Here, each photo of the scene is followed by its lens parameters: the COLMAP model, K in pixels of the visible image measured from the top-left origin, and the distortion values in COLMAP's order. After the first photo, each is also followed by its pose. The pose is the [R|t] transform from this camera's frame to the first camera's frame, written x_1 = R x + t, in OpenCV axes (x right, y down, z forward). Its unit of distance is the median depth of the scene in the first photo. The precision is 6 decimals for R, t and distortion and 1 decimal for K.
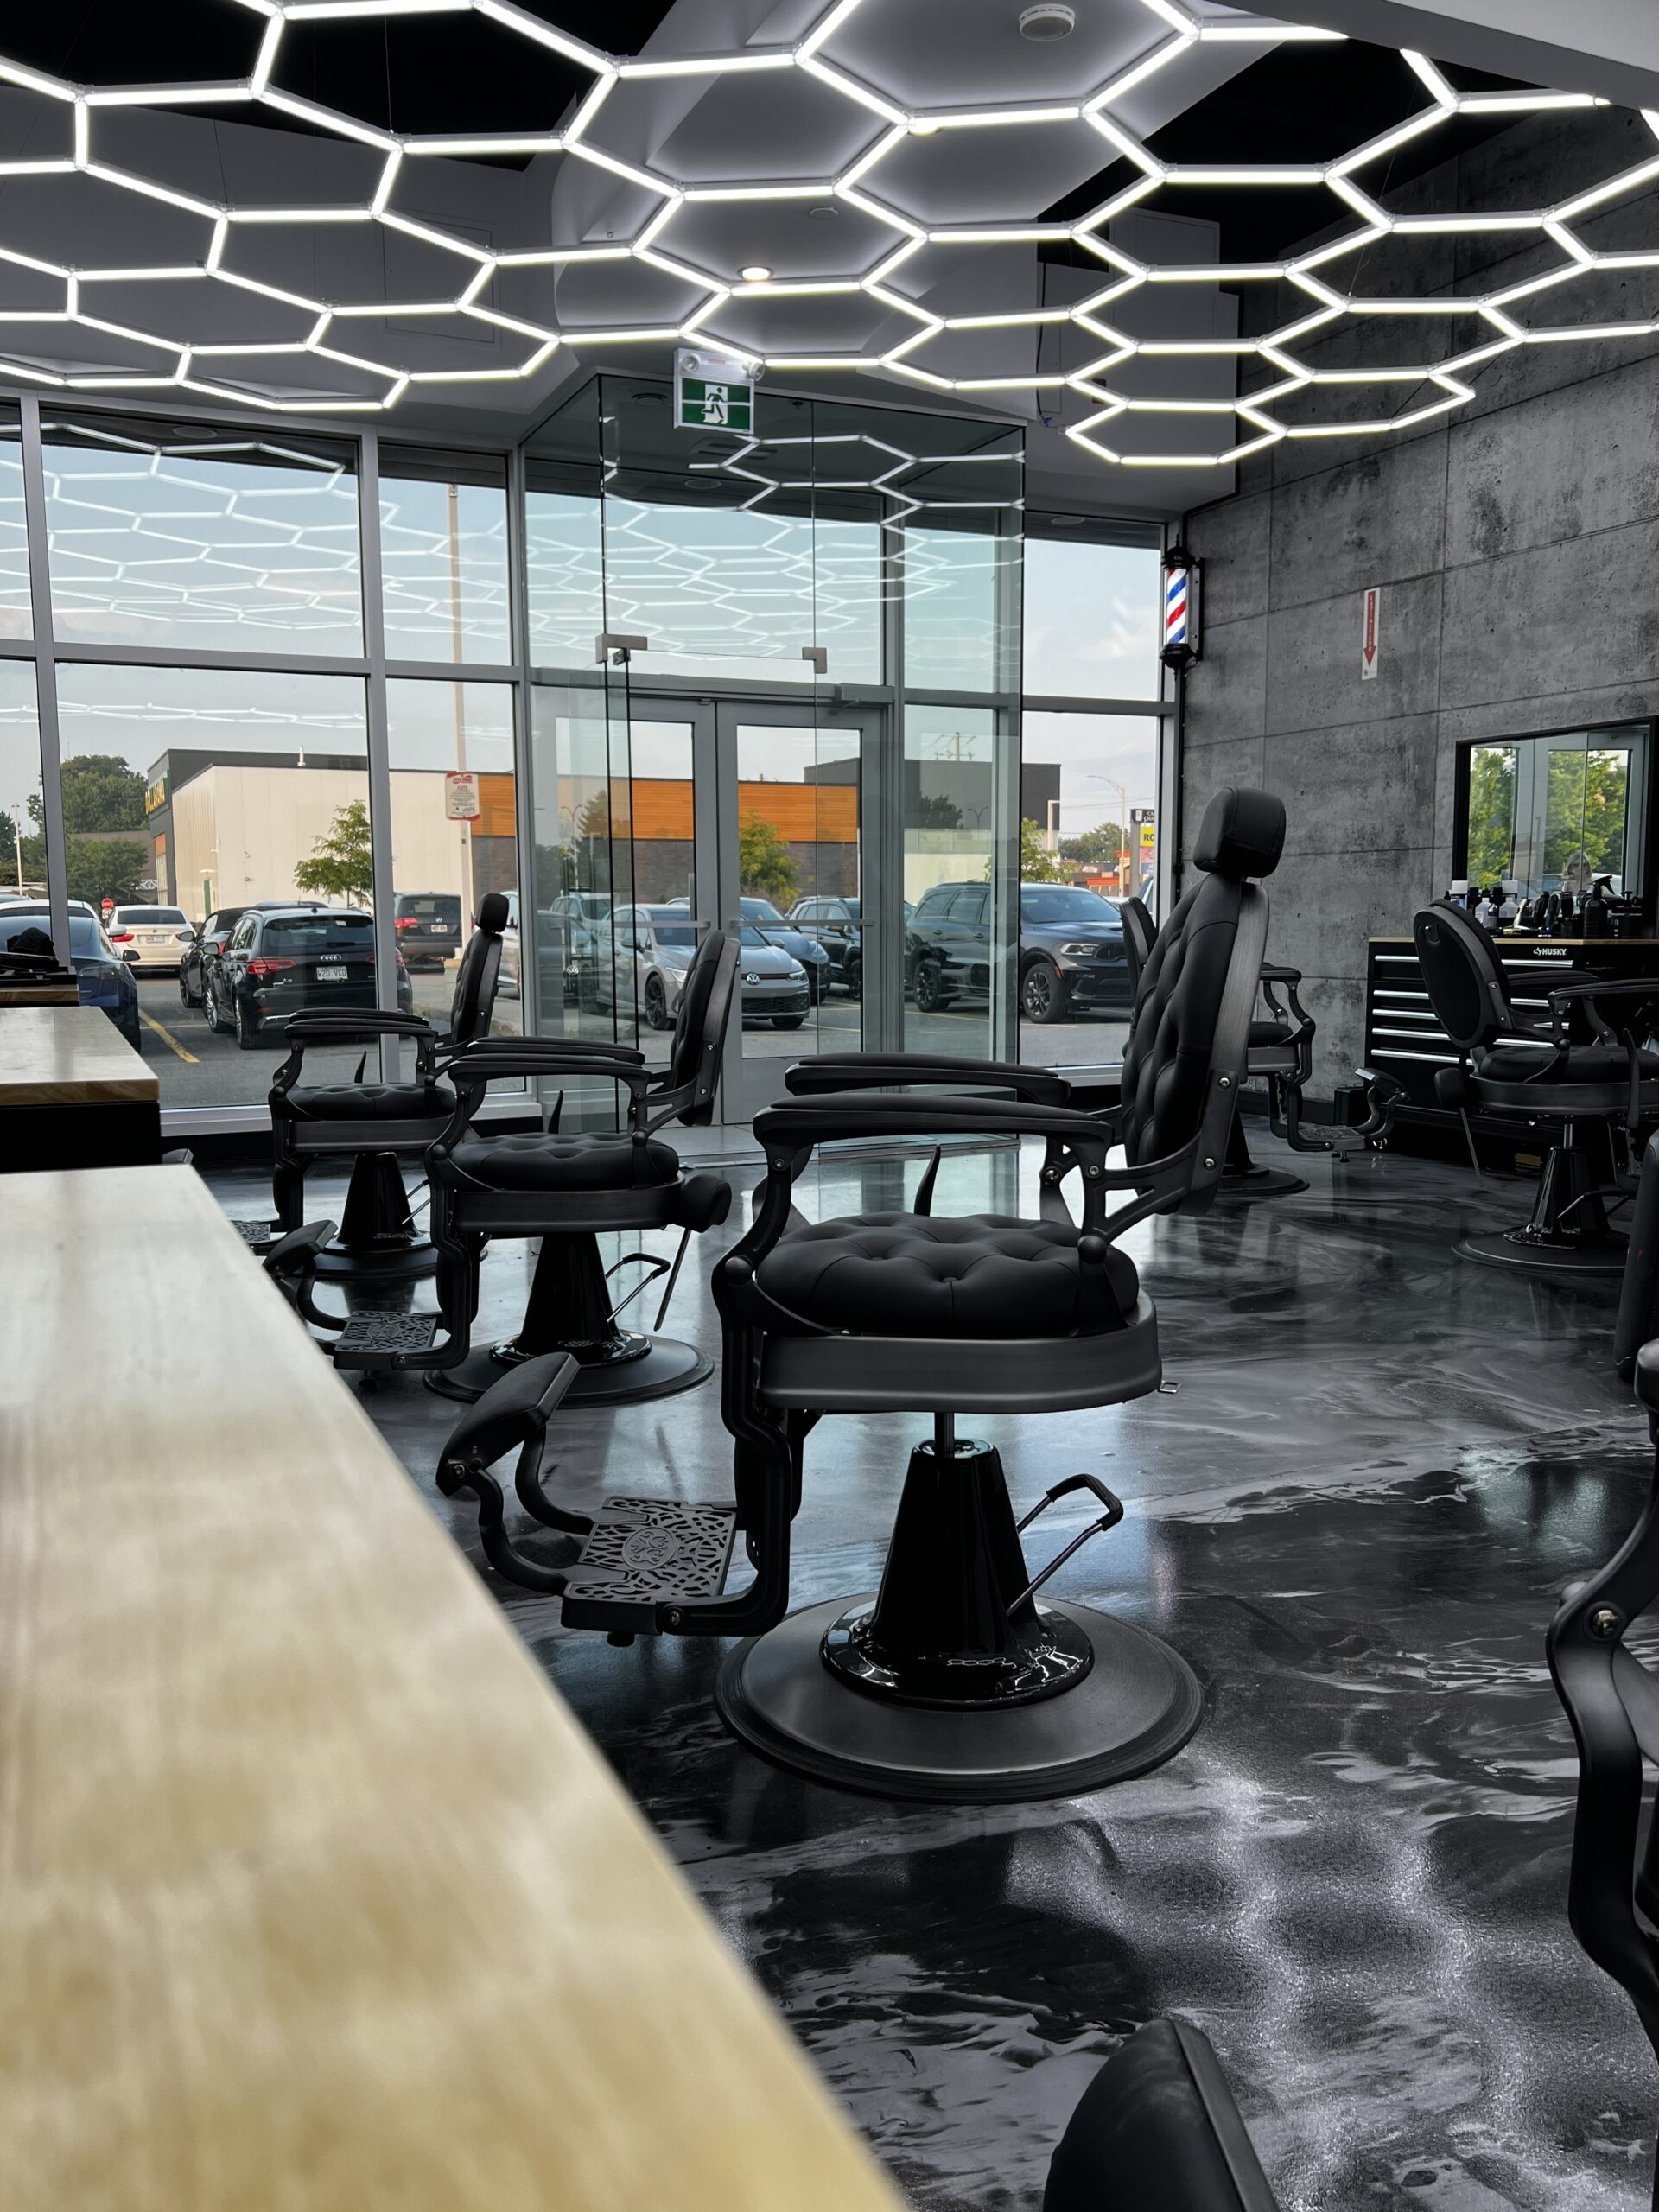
lens RADIAL K [[1727.2, 0, 829.5], [0, 1727.2, 1106.0], [0, 0, 1]] dist [0.015398, -0.008276]
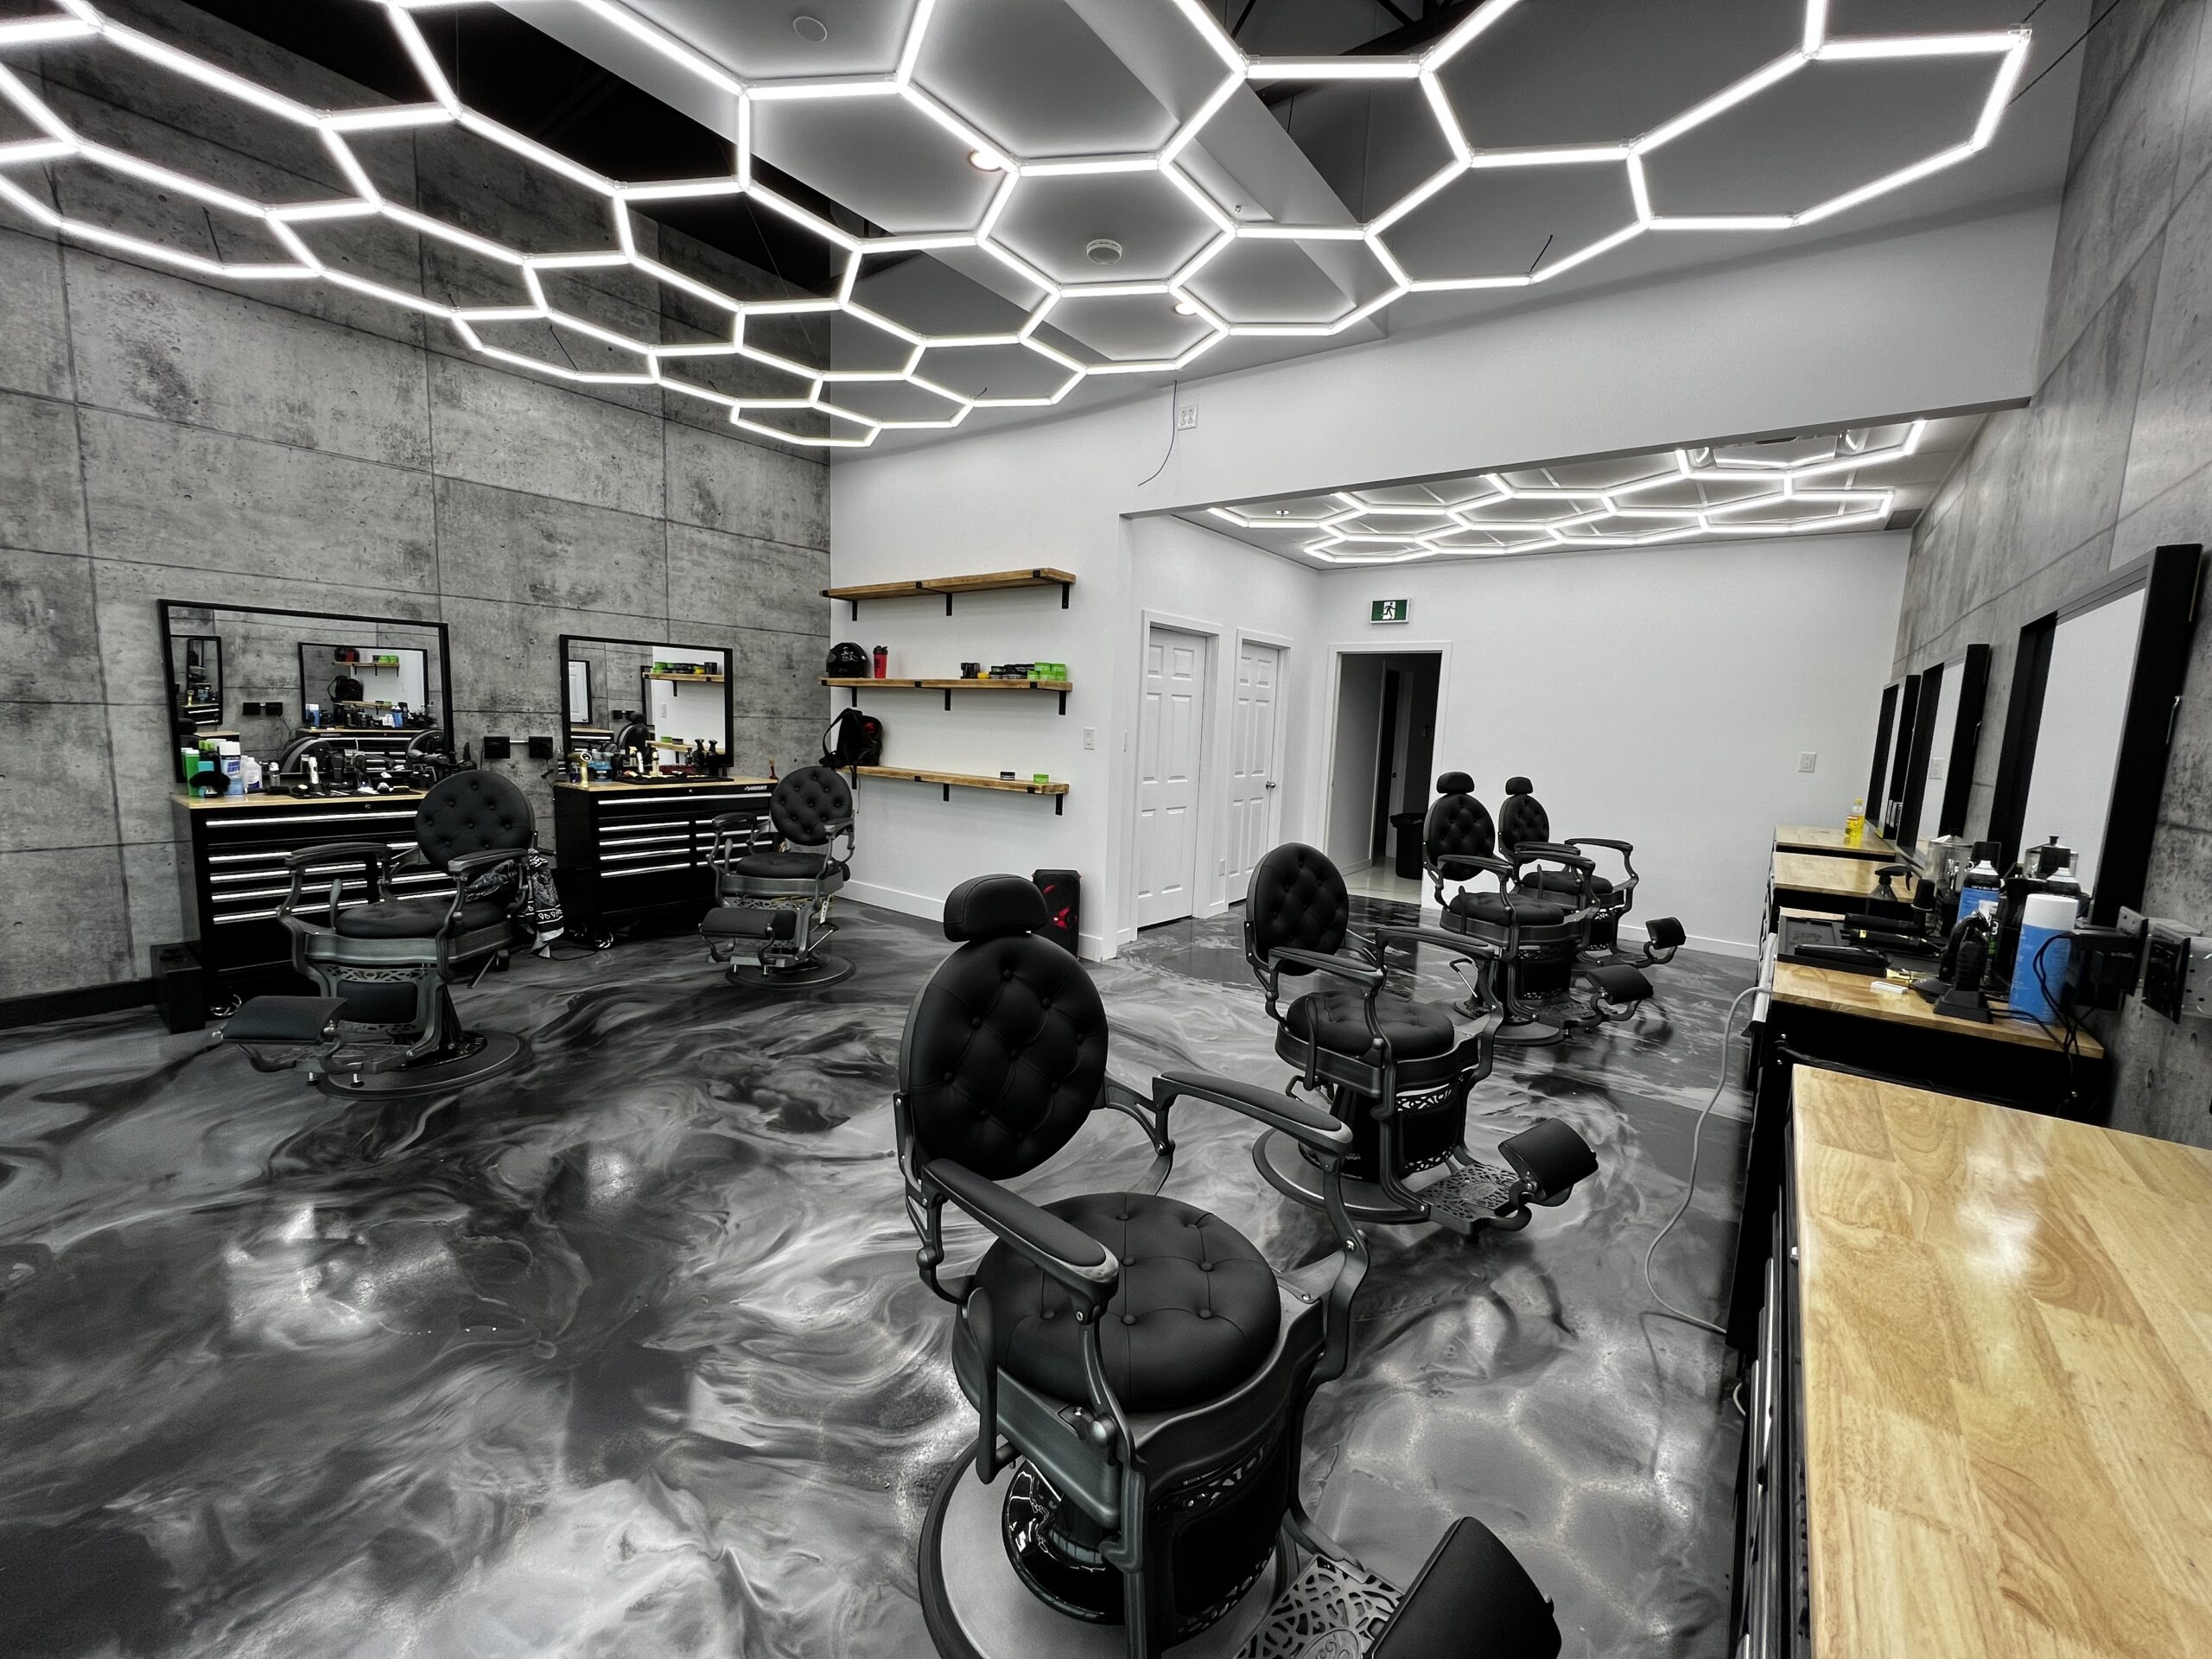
lens RADIAL K [[881.2, 0, 1089.9], [0, 881.2, 826.5], [0, 0, 1]] dist [-0.002492, 0.000119]
pose [[-0.461389, -0.123212, 0.878601, -0.324121], [0.064365, 0.983051, 0.171660, -0.130485], [-0.884860, 0.135753, -0.445639, 0.744801]]
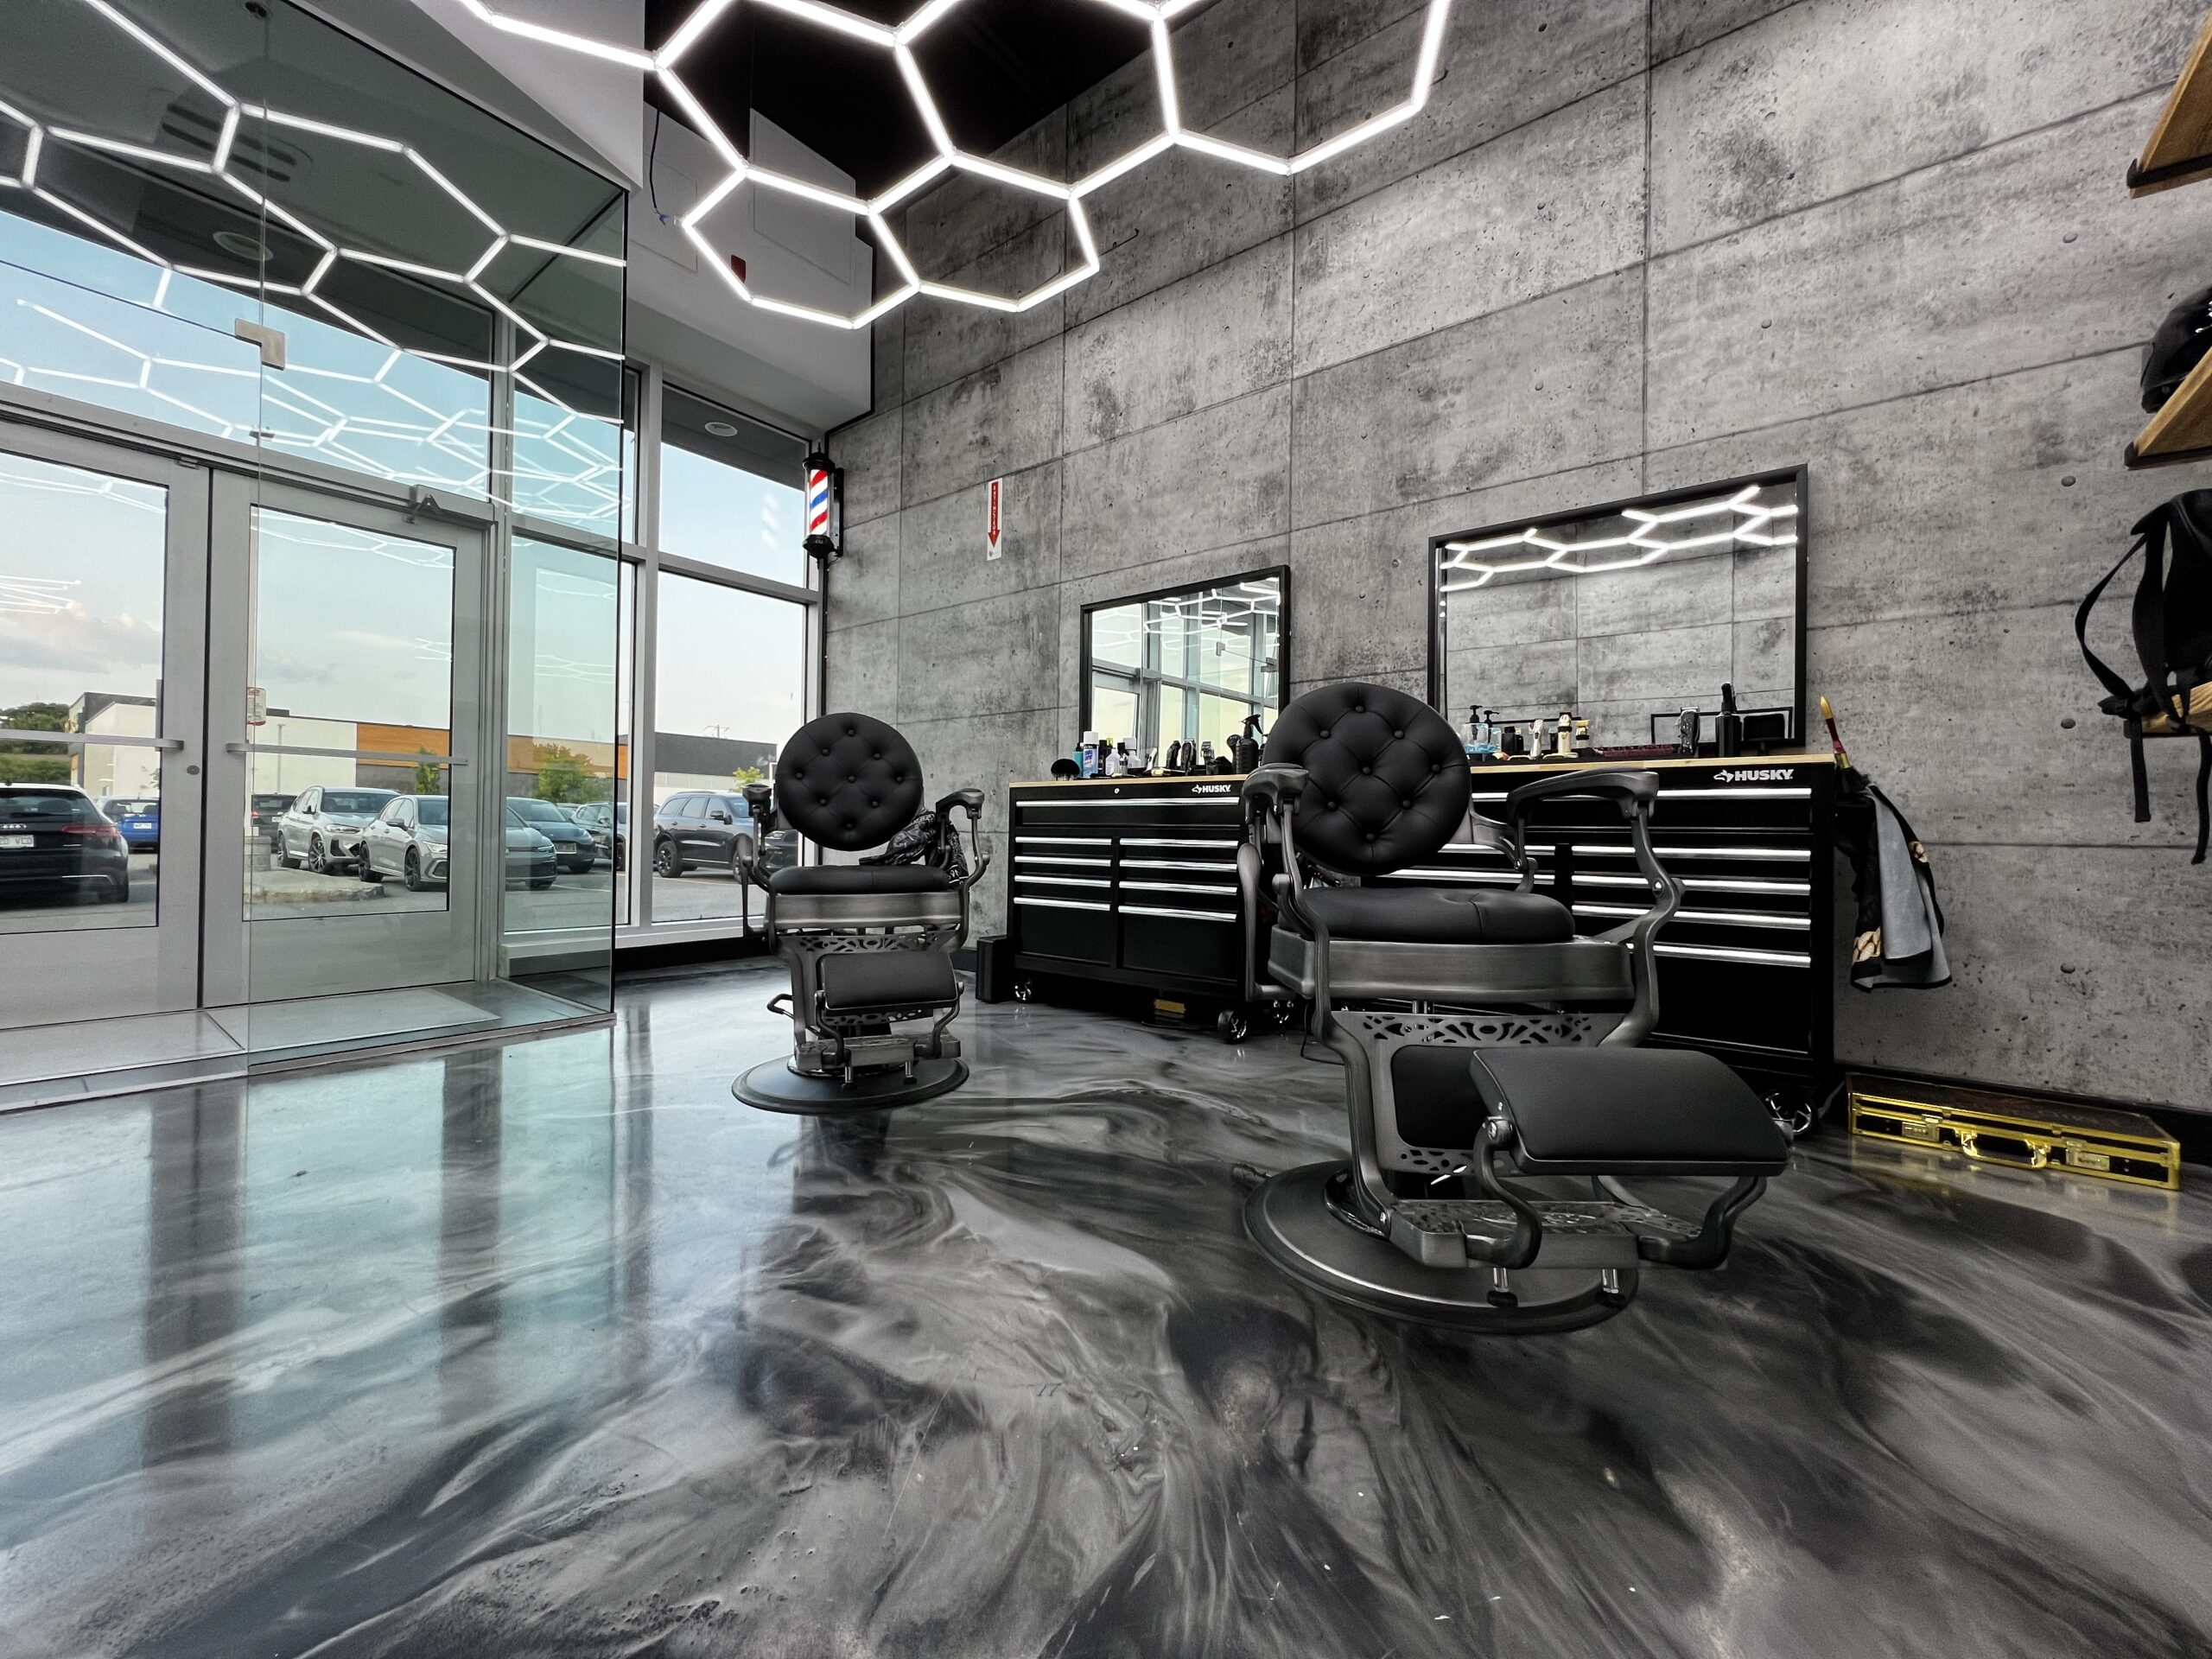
lens RADIAL K [[881.2, 0, 1089.9], [0, 881.2, 826.5], [0, 0, 1]] dist [-0.002492, 0.000119]
pose [[0.890874, 0.019433, 0.453835, 0.119913], [0.032258, 0.993856, -0.105880, -0.017797], [-0.453105, 0.108966, 0.884773, 0.514564]]
